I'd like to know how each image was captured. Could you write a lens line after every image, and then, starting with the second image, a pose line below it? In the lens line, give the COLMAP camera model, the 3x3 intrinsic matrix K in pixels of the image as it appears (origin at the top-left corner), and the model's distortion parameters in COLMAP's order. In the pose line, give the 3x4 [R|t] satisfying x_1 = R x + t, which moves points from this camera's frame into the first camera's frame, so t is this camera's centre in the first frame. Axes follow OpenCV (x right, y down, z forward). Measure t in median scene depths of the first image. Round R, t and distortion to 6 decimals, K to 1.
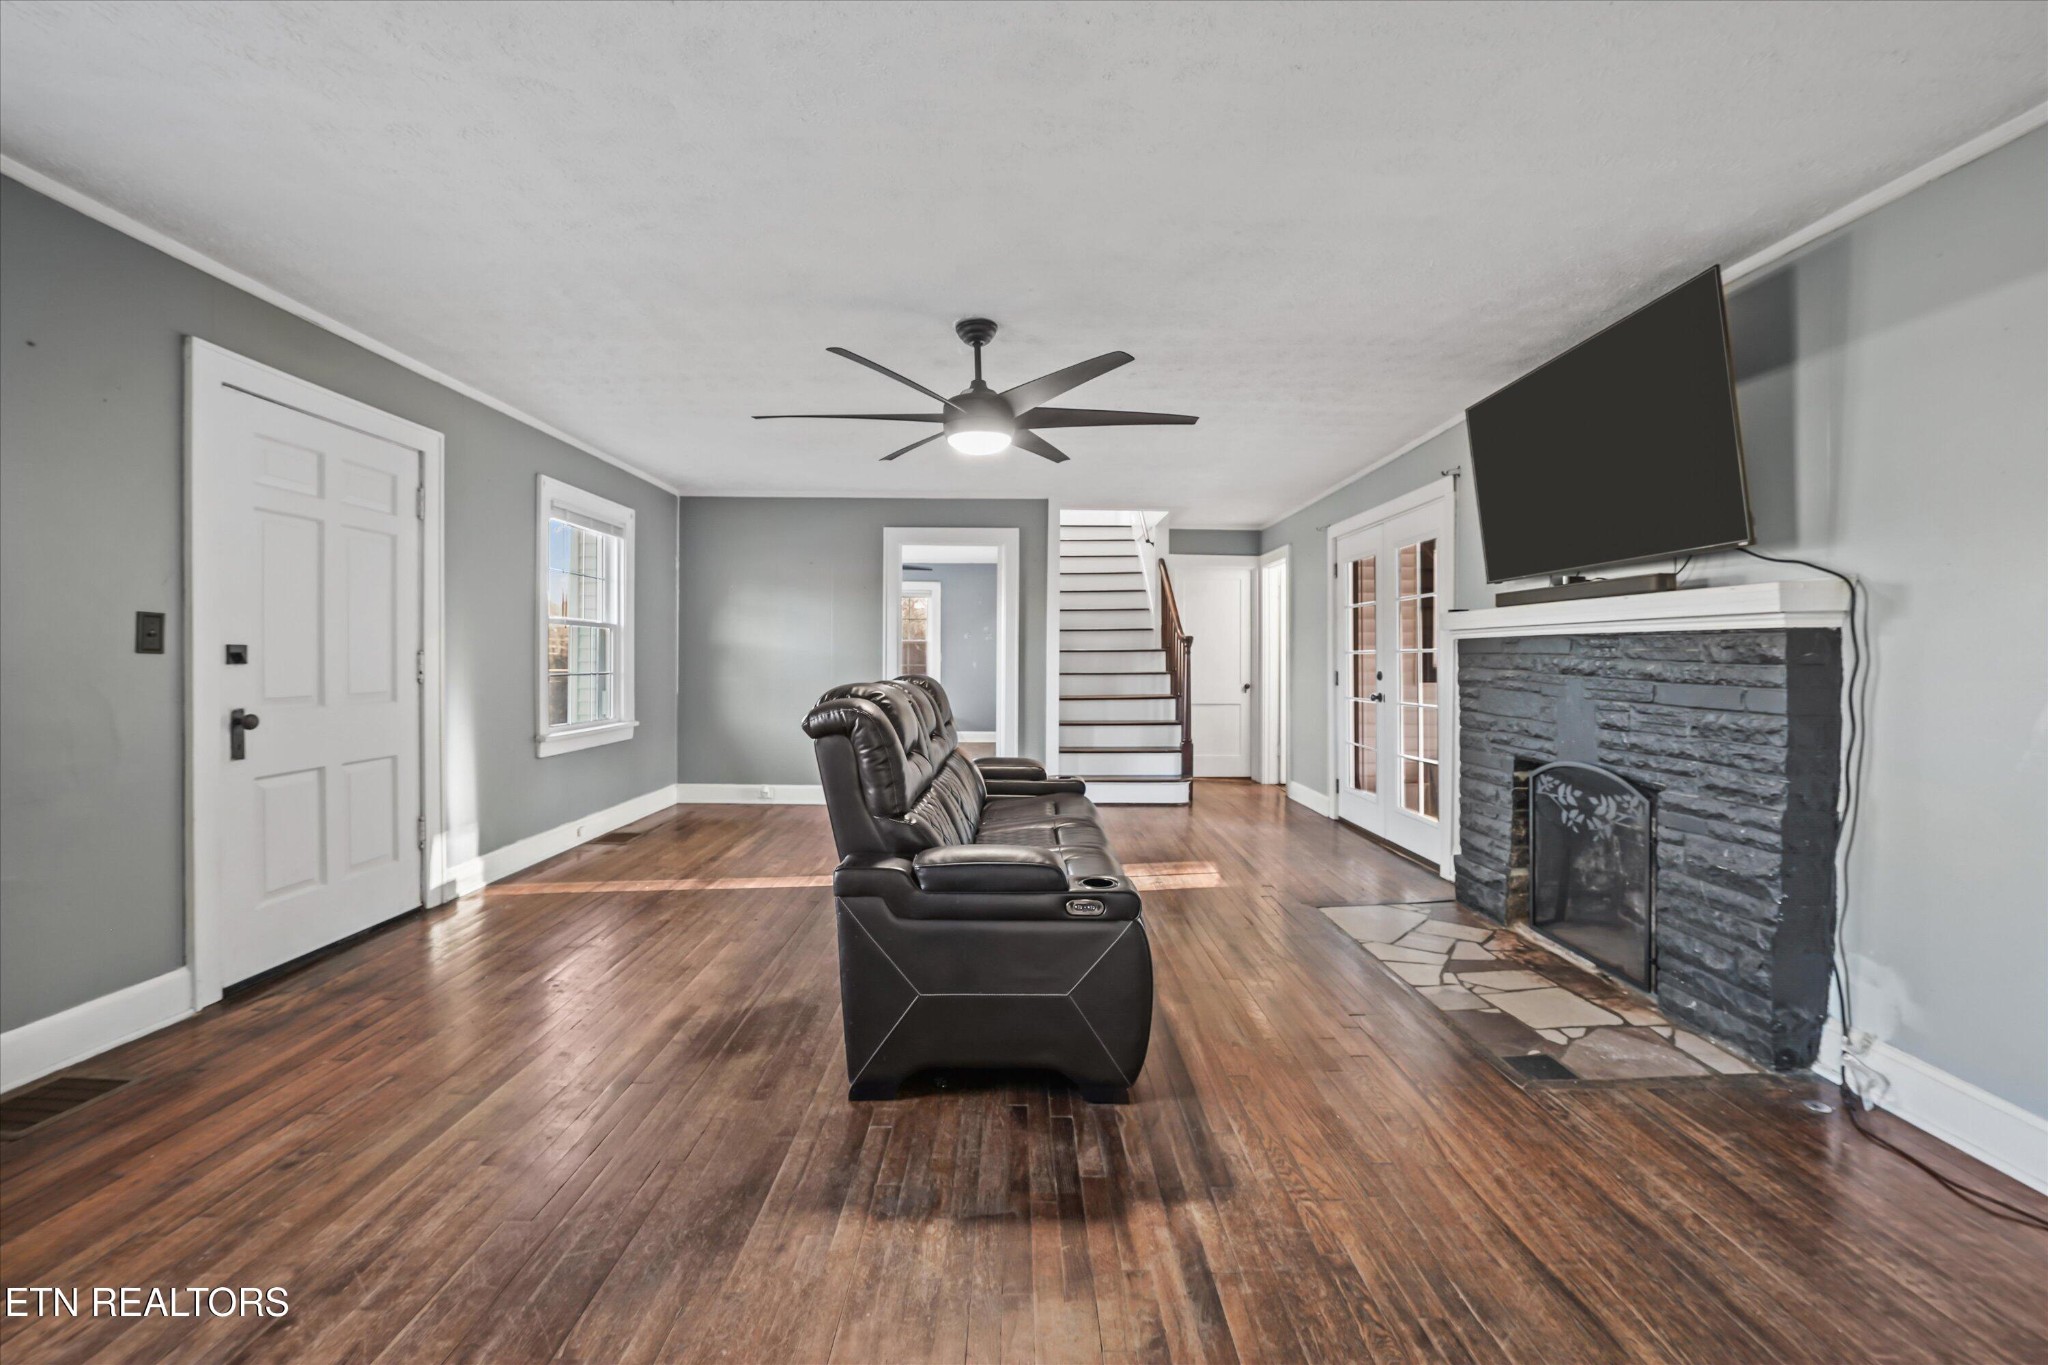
lens RADIAL K [[816.9, 0, 1020.9], [0, 816.9, 666.5], [0, 0, 1]] dist [-0.004399, 0.000705]
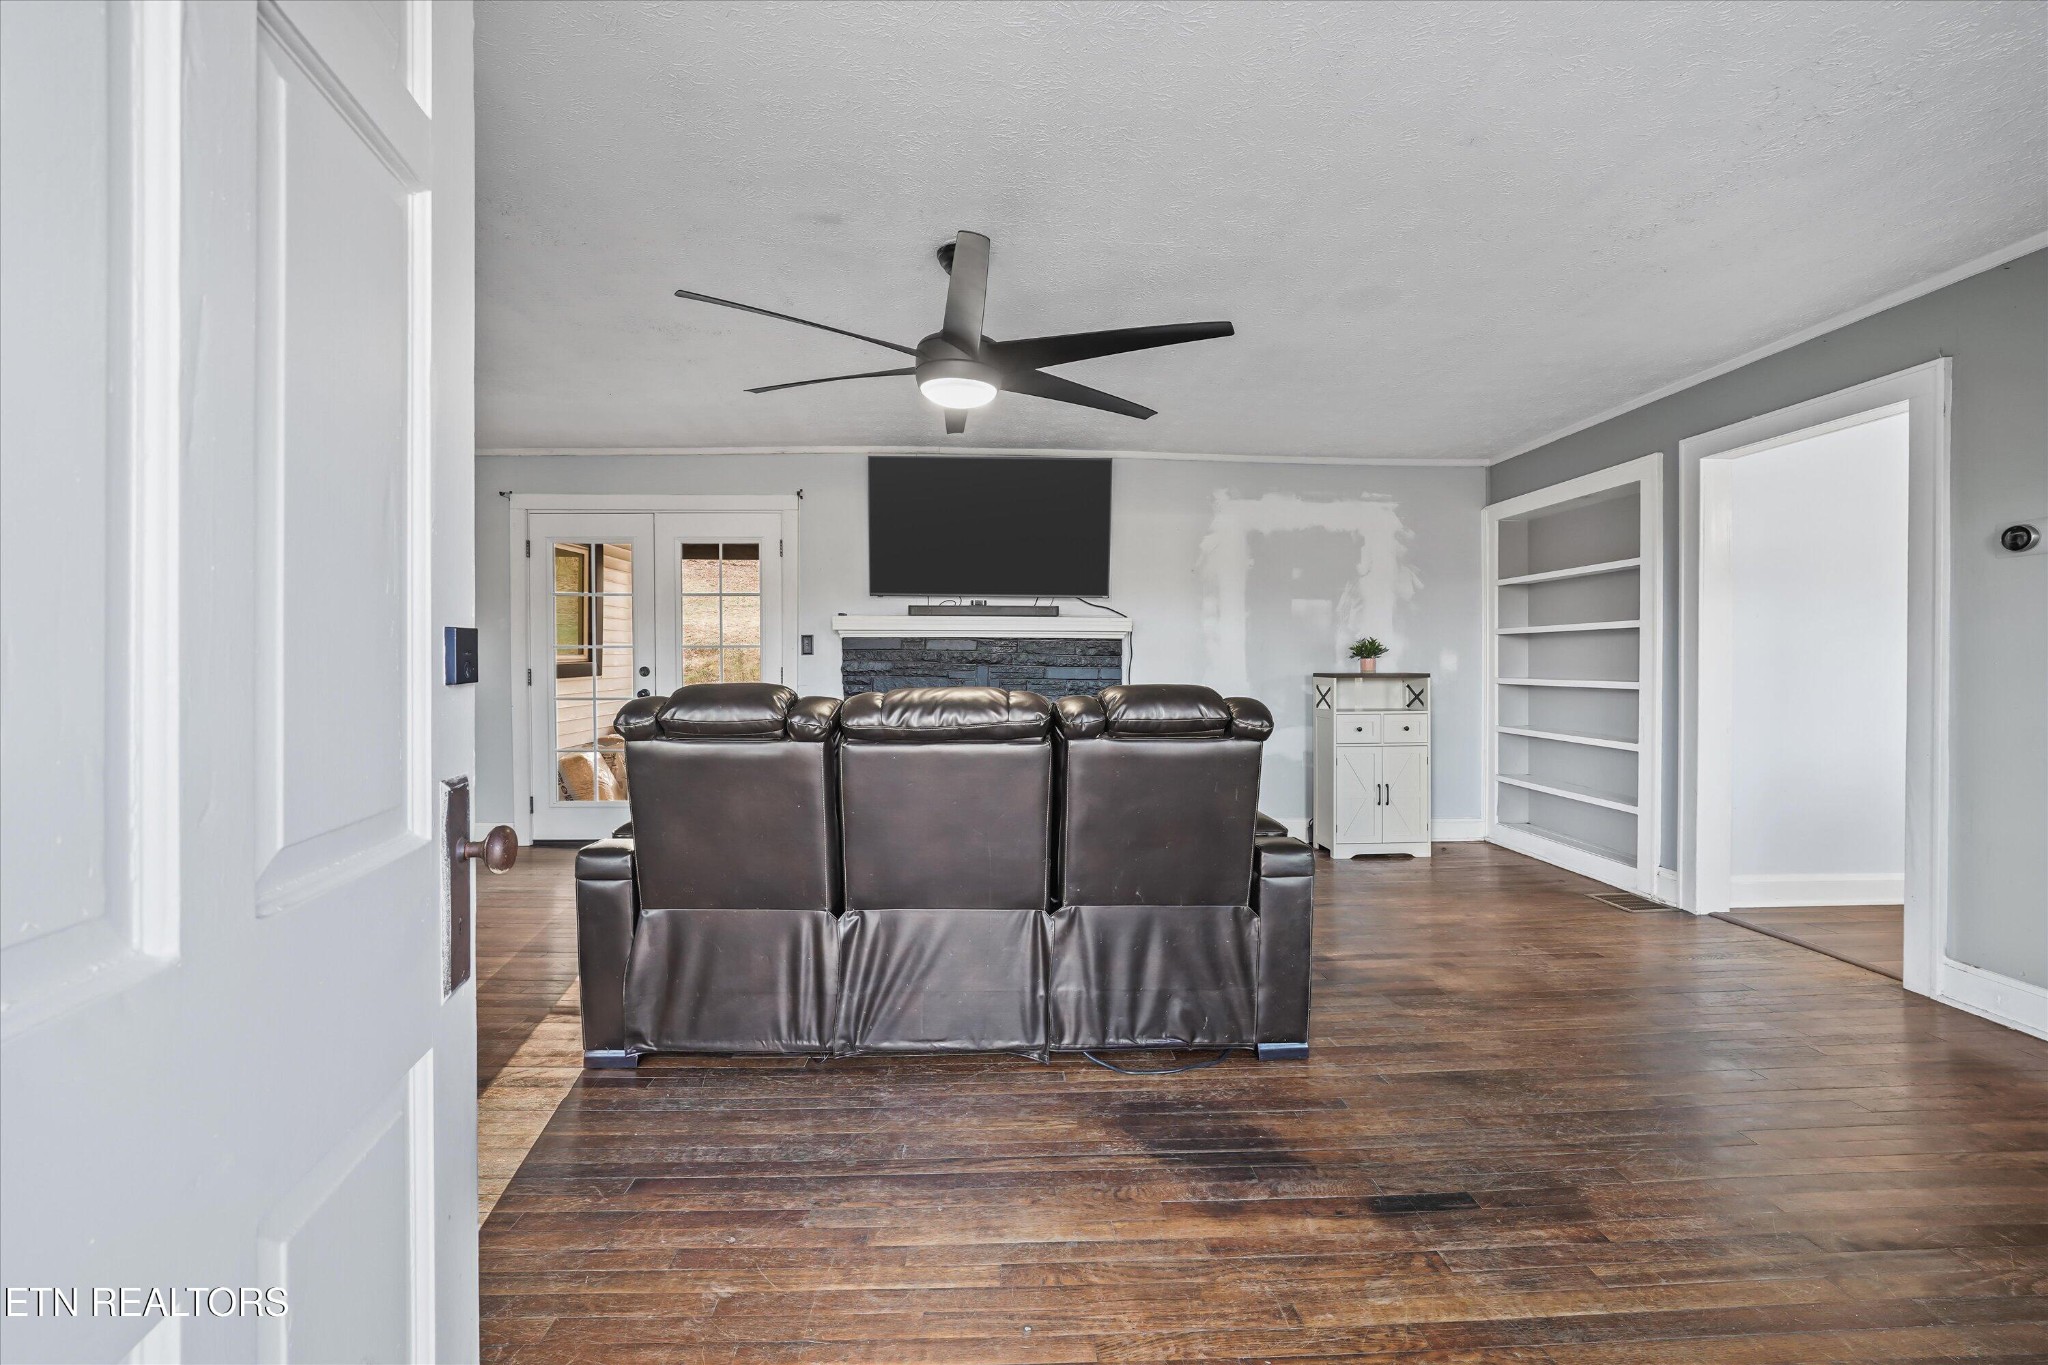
lens RADIAL K [[816.9, 0, 1020.9], [0, 816.9, 666.5], [0, 0, 1]] dist [-0.004399, 0.000705]
pose [[-0.034034, -0.019767, 0.999225, -0.916867], [0.009359, 0.999754, 0.020096, -0.016102], [-0.999377, 0.010036, -0.033841, 1.010318]]
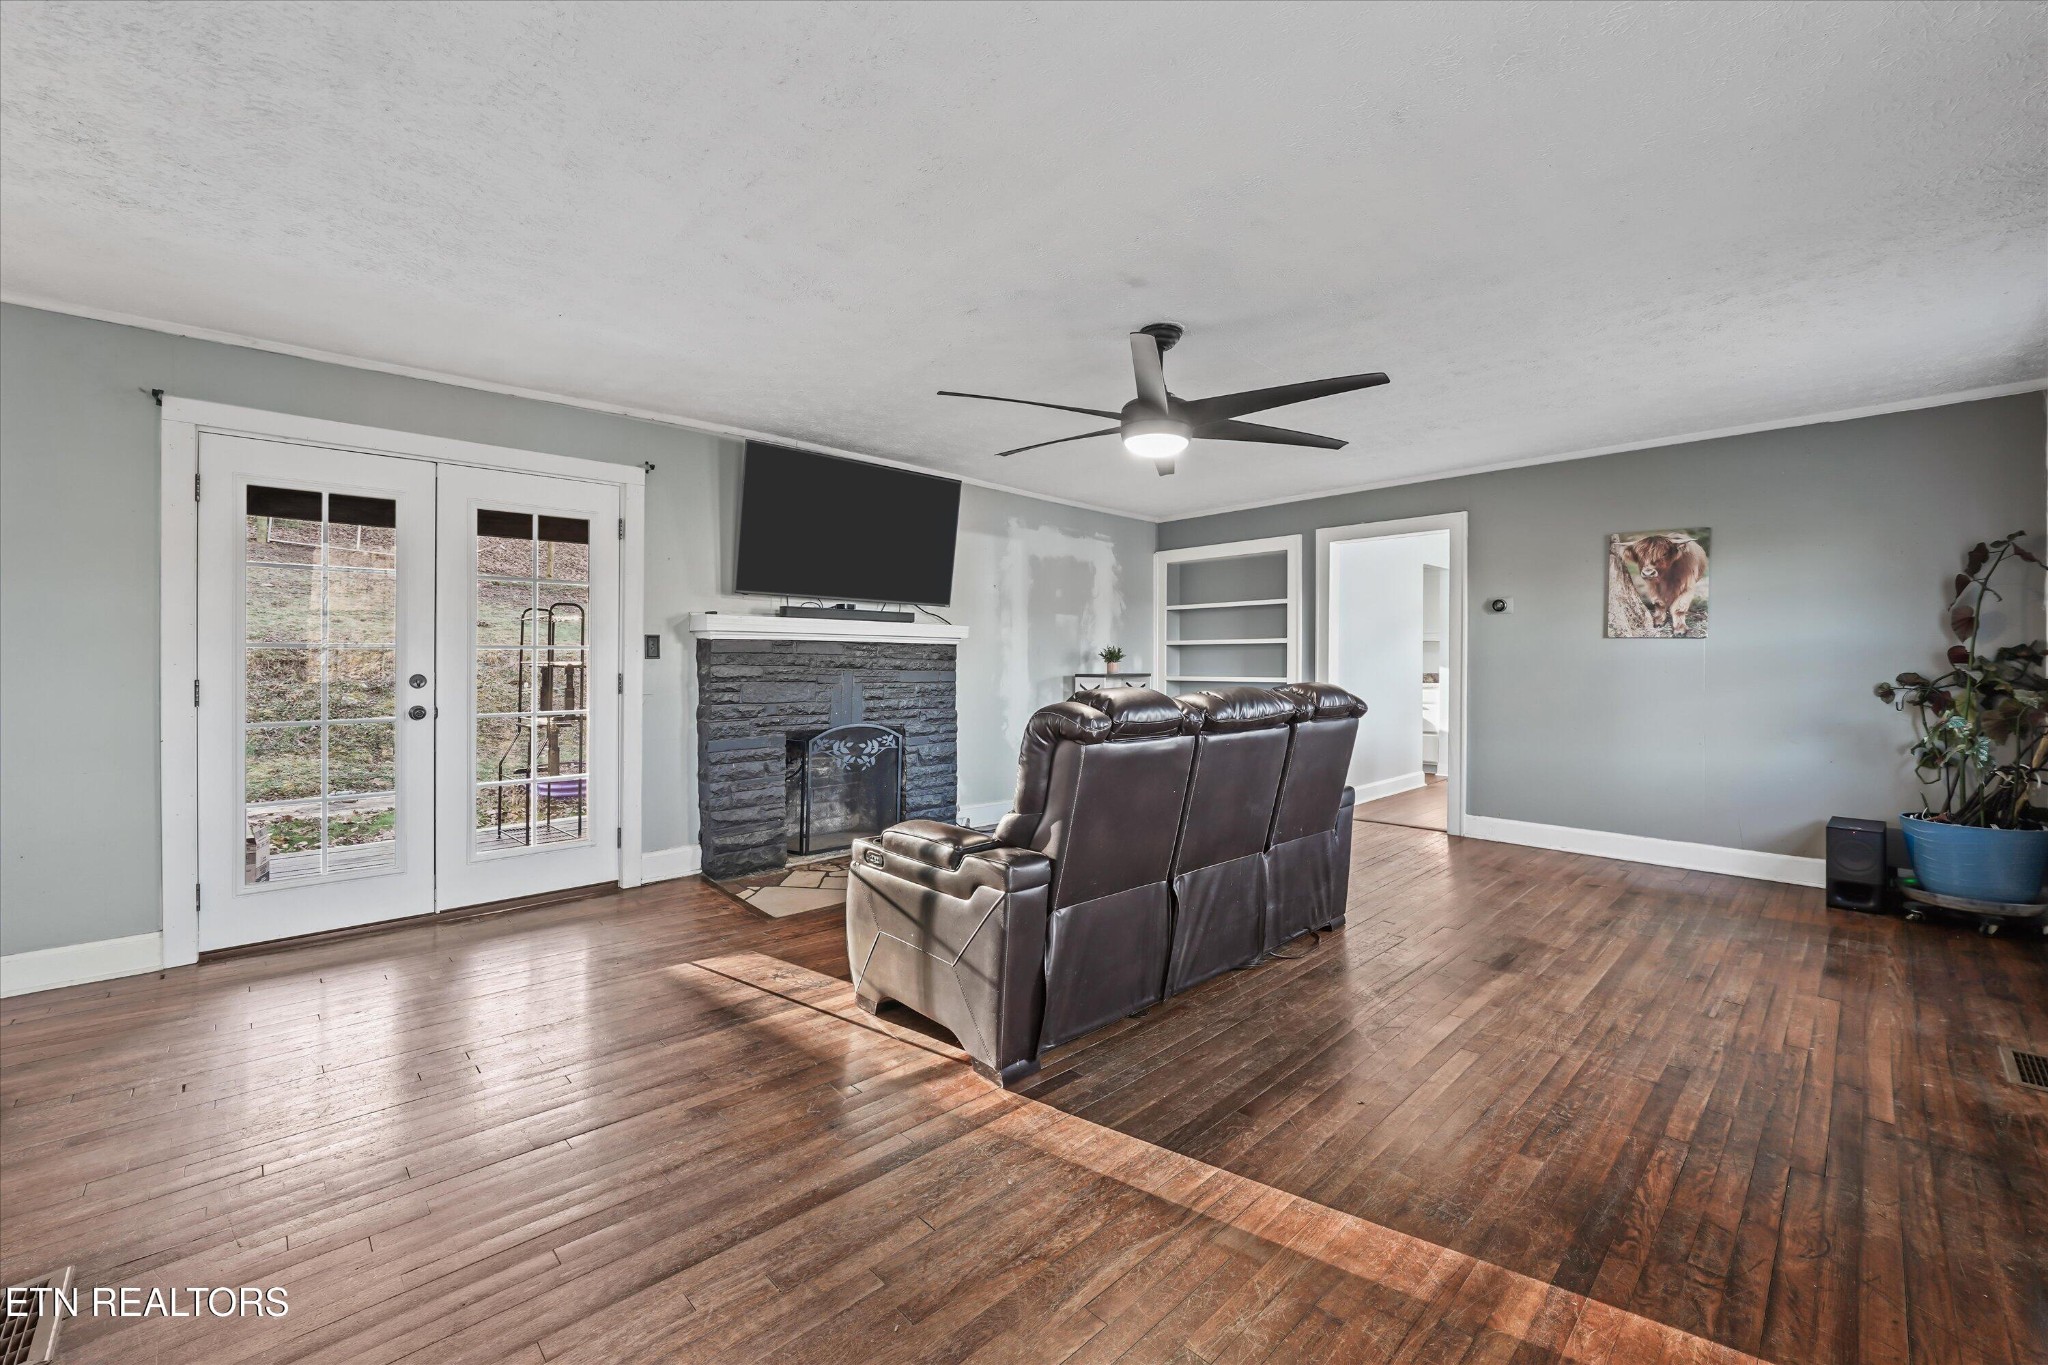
lens RADIAL K [[816.9, 0, 1020.9], [0, 816.9, 666.5], [0, 0, 1]] dist [-0.004399, 0.000705]
pose [[-0.684565, -0.015341, 0.728790, -0.694910], [0.000102, 0.999776, 0.021141, -0.026490], [-0.728952, 0.014547, -0.684410, 1.880503]]
